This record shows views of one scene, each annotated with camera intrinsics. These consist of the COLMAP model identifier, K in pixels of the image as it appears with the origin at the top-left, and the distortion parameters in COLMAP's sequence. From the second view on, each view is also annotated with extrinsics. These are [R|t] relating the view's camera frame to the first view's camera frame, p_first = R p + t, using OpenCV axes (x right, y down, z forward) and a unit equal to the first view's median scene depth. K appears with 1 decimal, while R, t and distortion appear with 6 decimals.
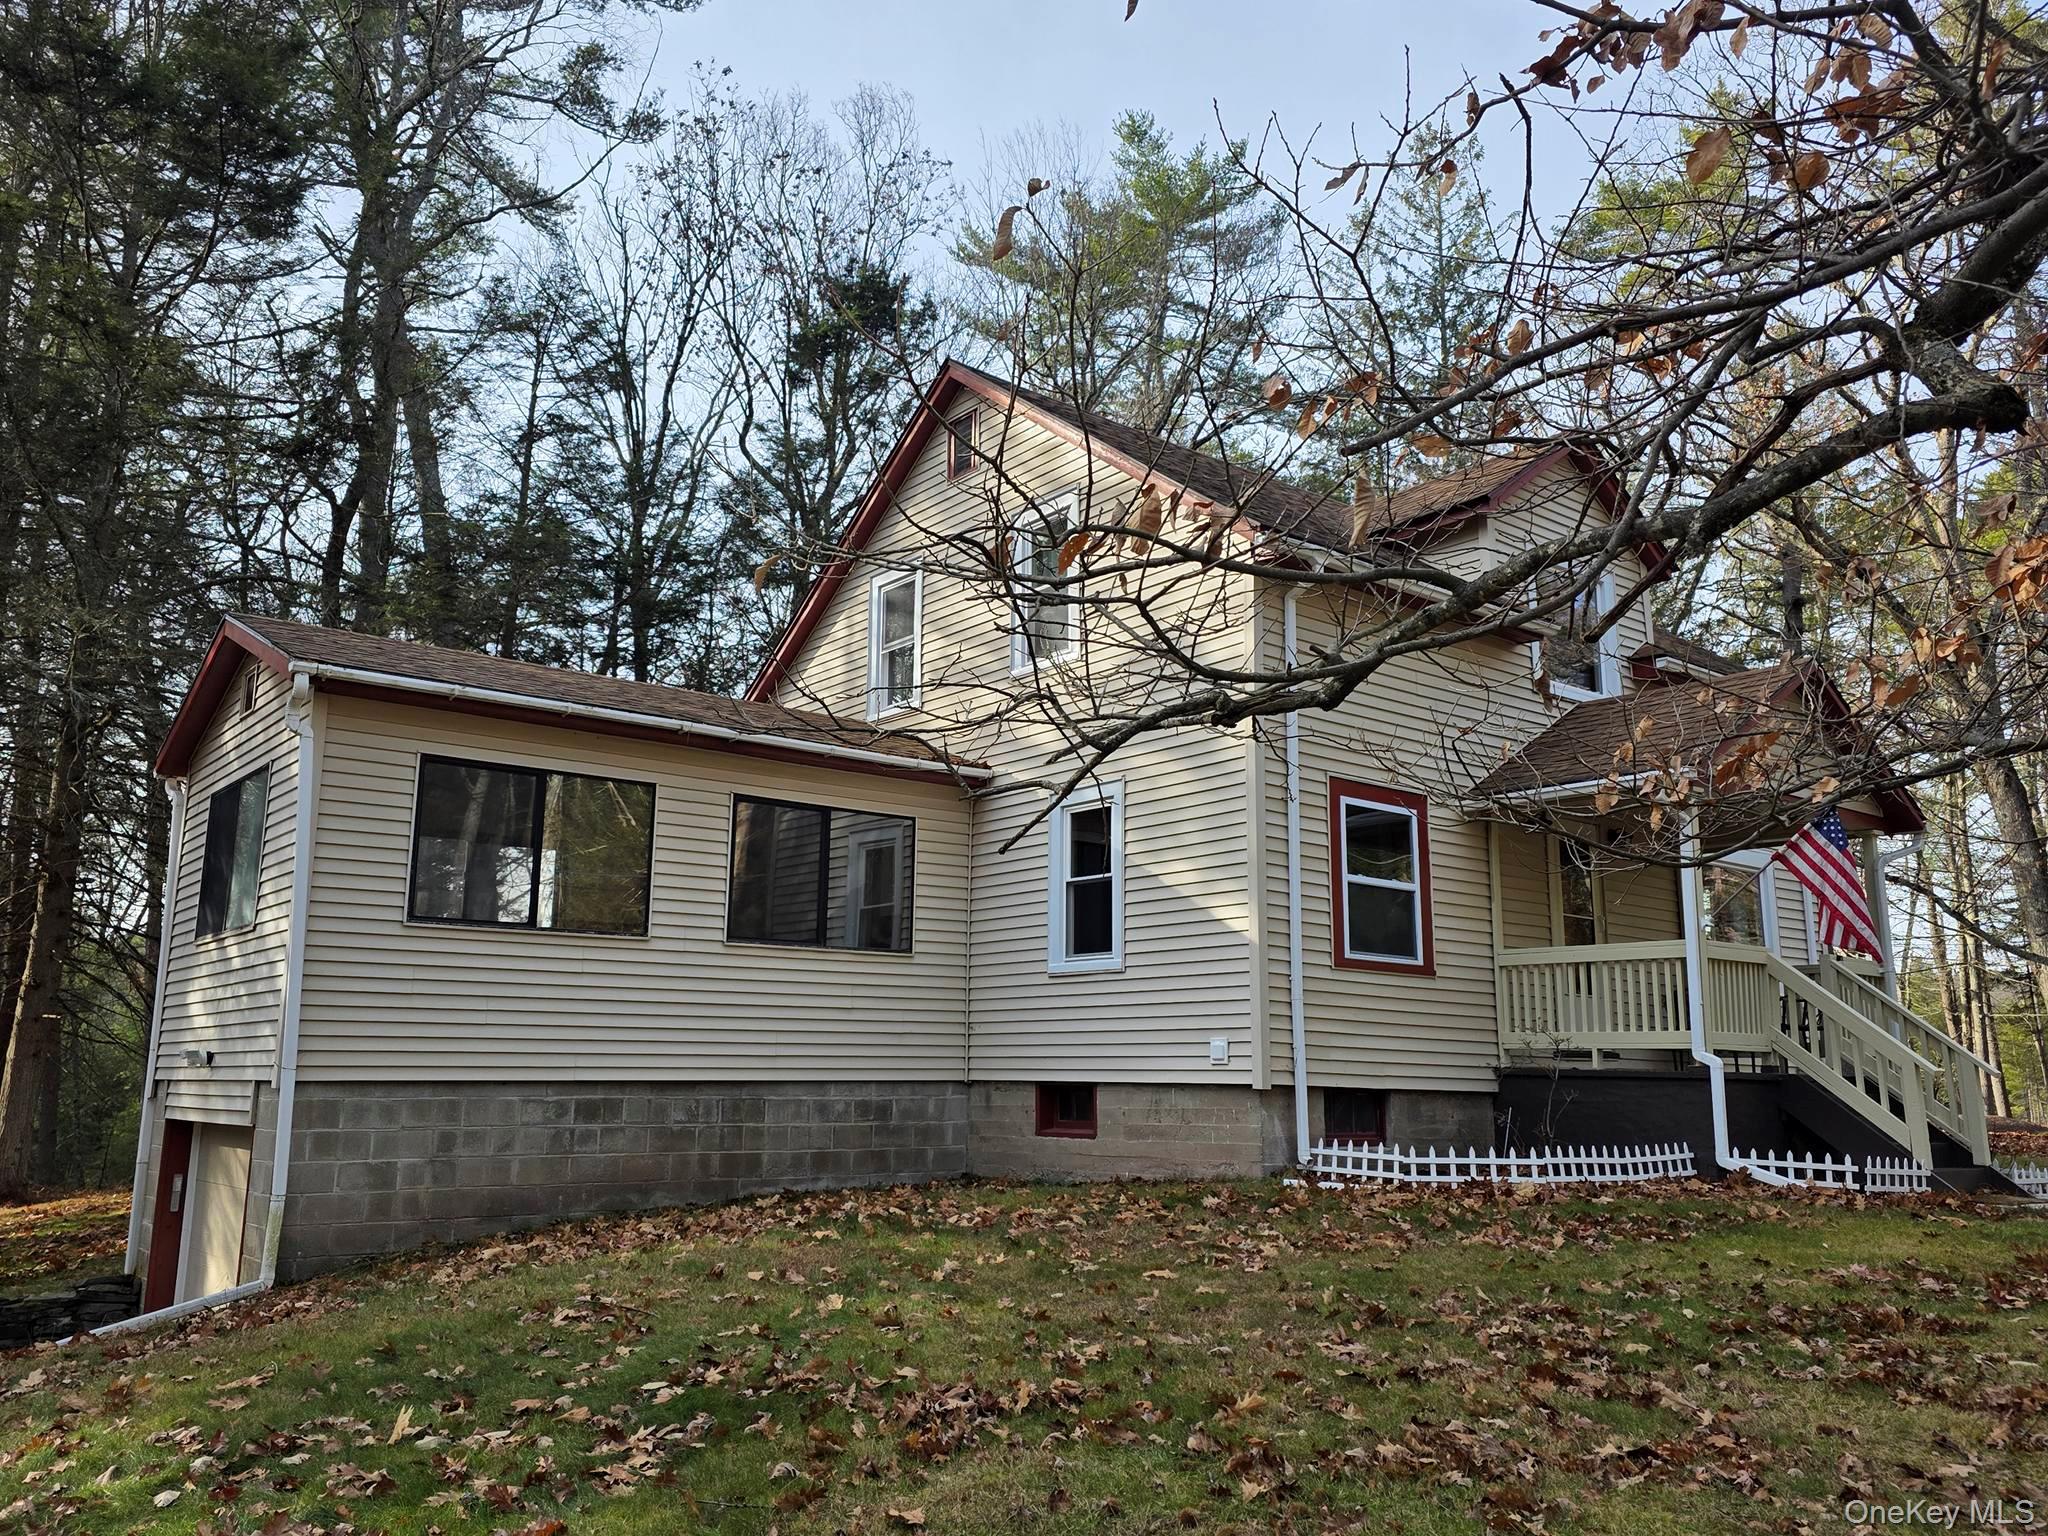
lens RADIAL K [[1567.8, 0, 1029.1], [0, 1567.8, 767.6], [0, 0, 1]] dist [0.071485, -0.030684]
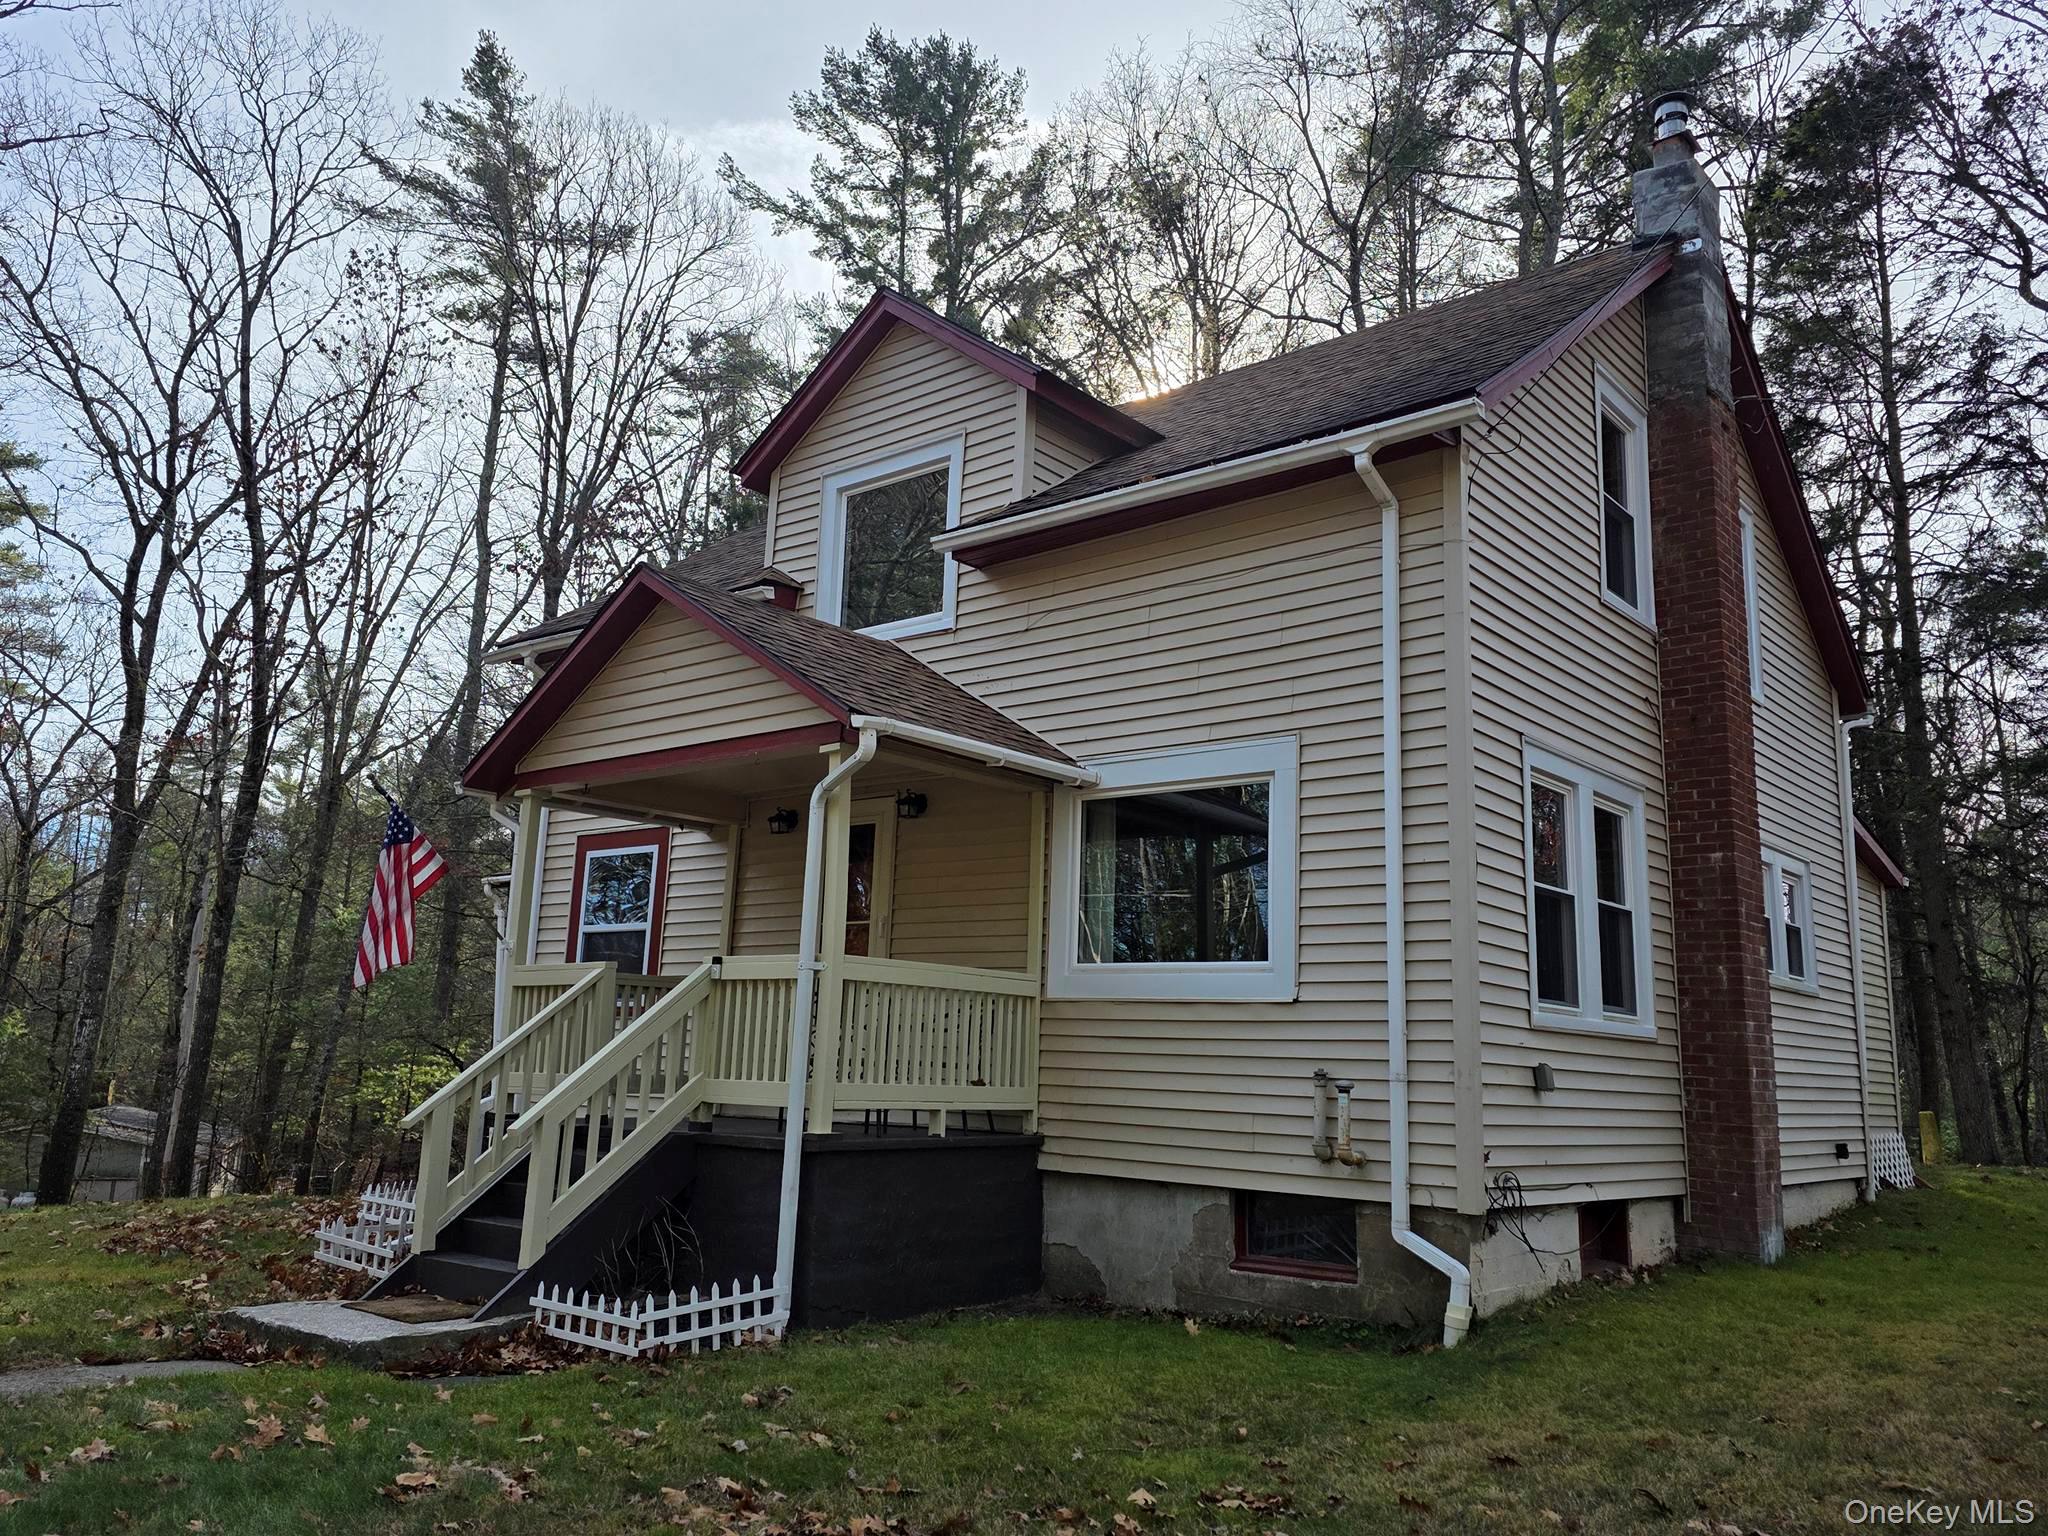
lens RADIAL K [[1567.8, 0, 1020.9], [0, 1567.8, 758.2], [0, 0, 1]] dist [0.071485, -0.030684]
pose [[0.183285, -0.199040, -0.962699, 1.278918], [0.157681, 0.972561, -0.171058, 0.183478], [0.970332, -0.120447, 0.209641, 1.064866]]
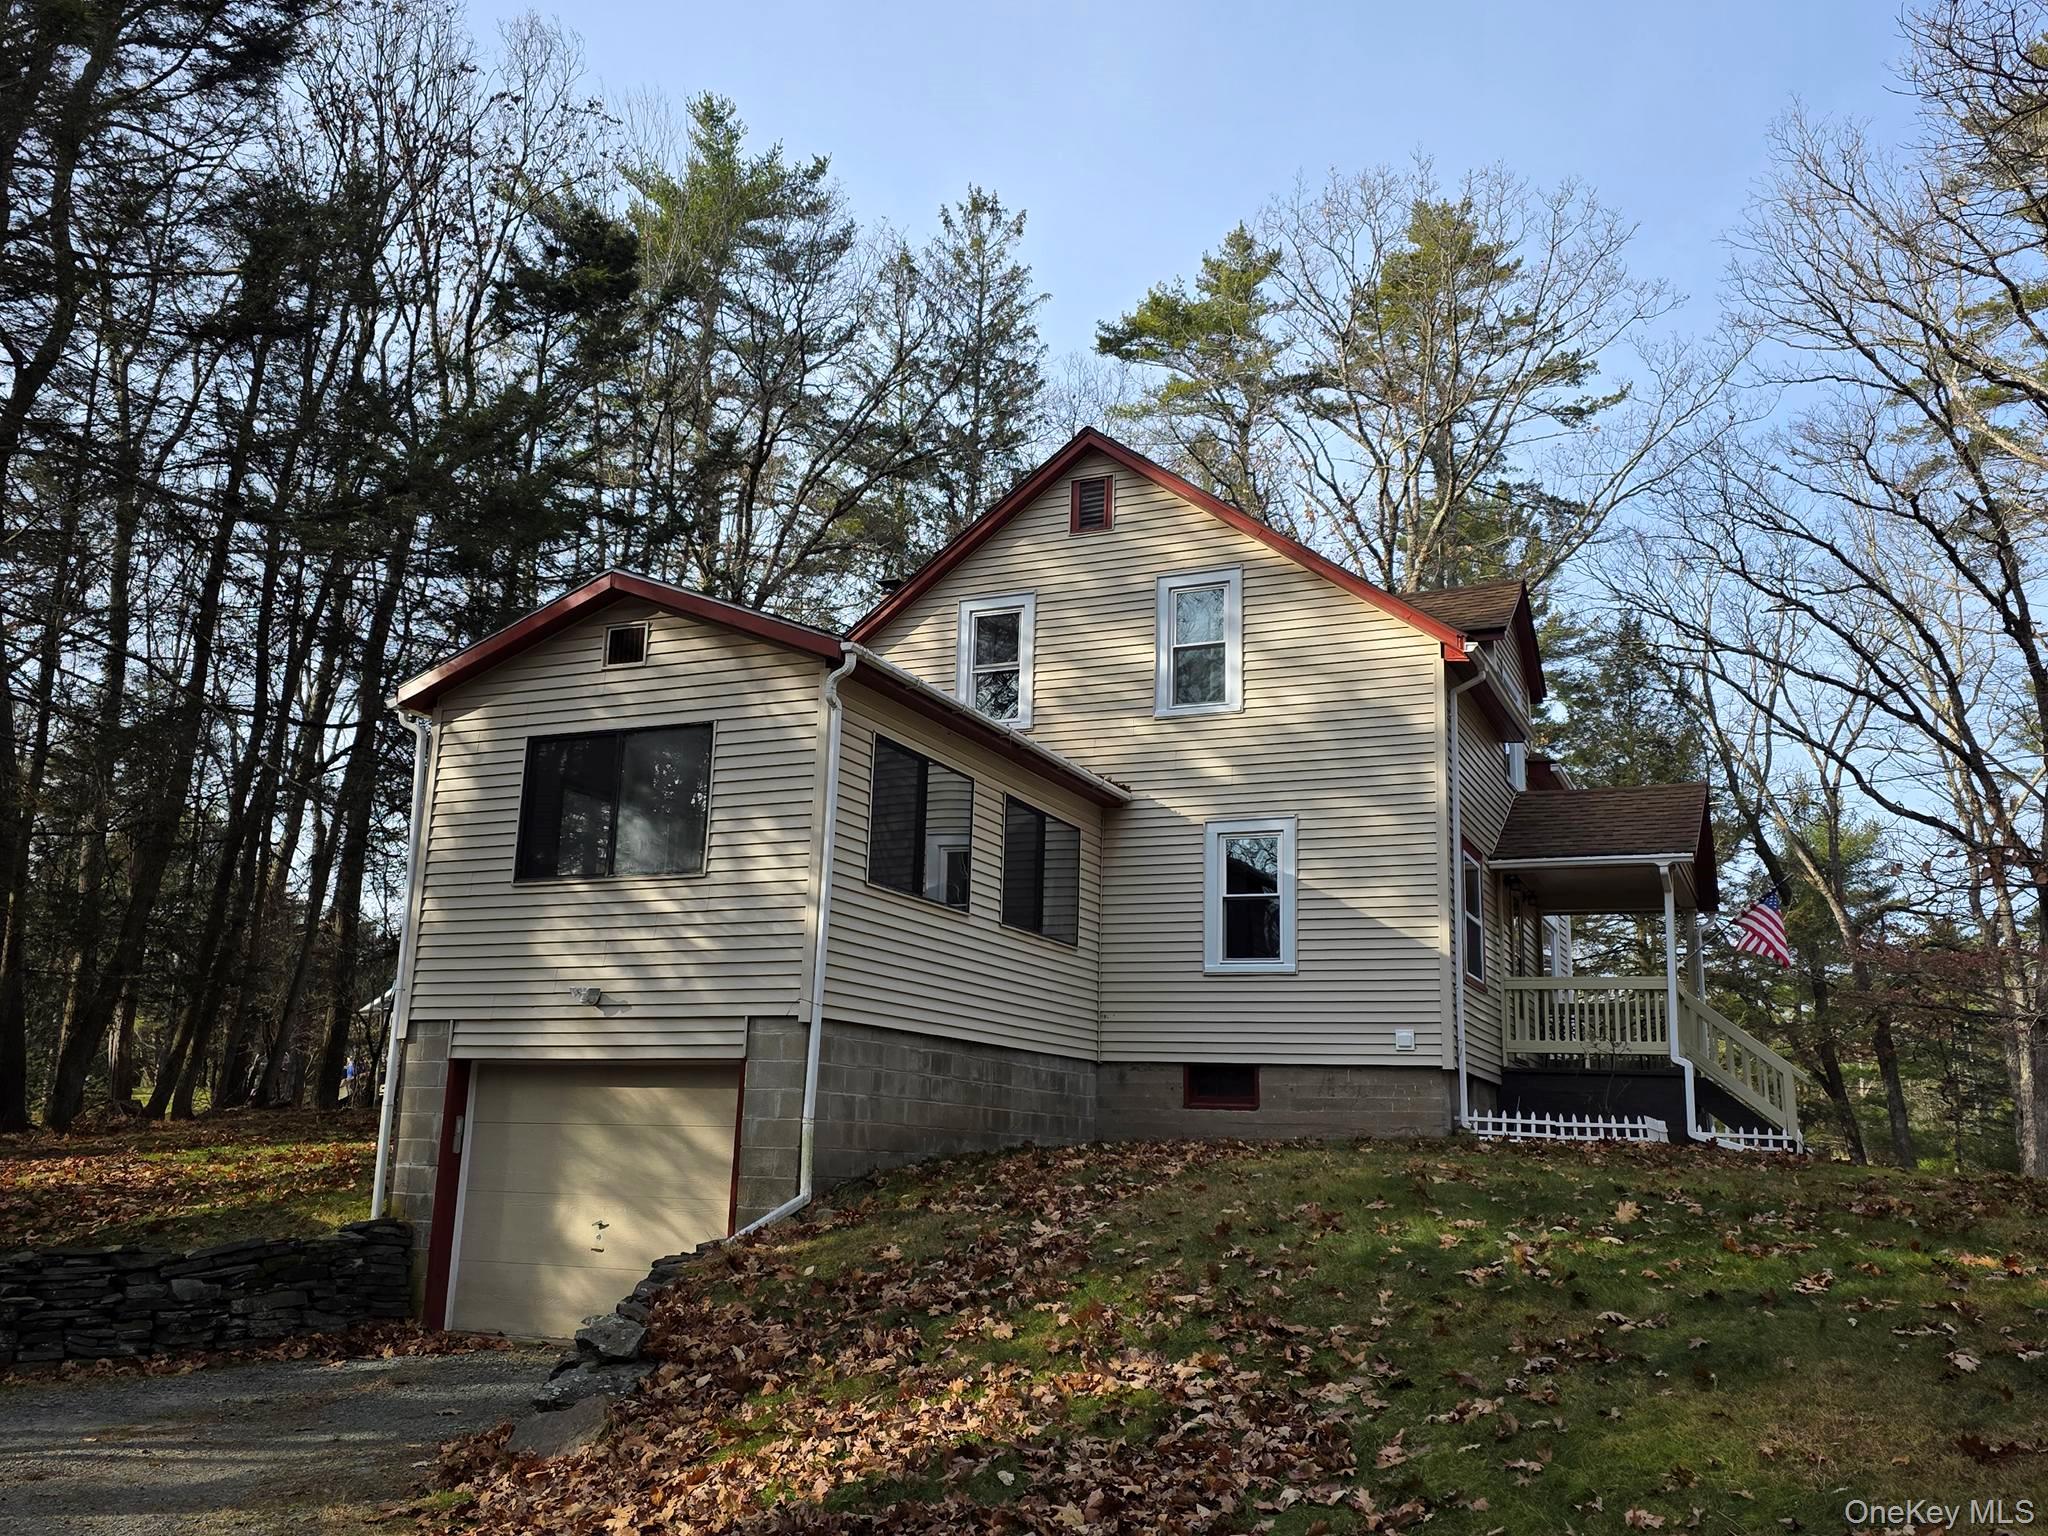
lens RADIAL K [[1726.8, 0, 1011.3], [0, 1726.8, 771.2], [0, 0, 1]] dist [0.059559, -0.001557]
pose [[0.898778, 0.114067, 0.423305, -0.744262], [-0.107696, 0.993417, -0.039029, 0.050472], [-0.424970, -0.010509, 0.905146, -0.127736]]
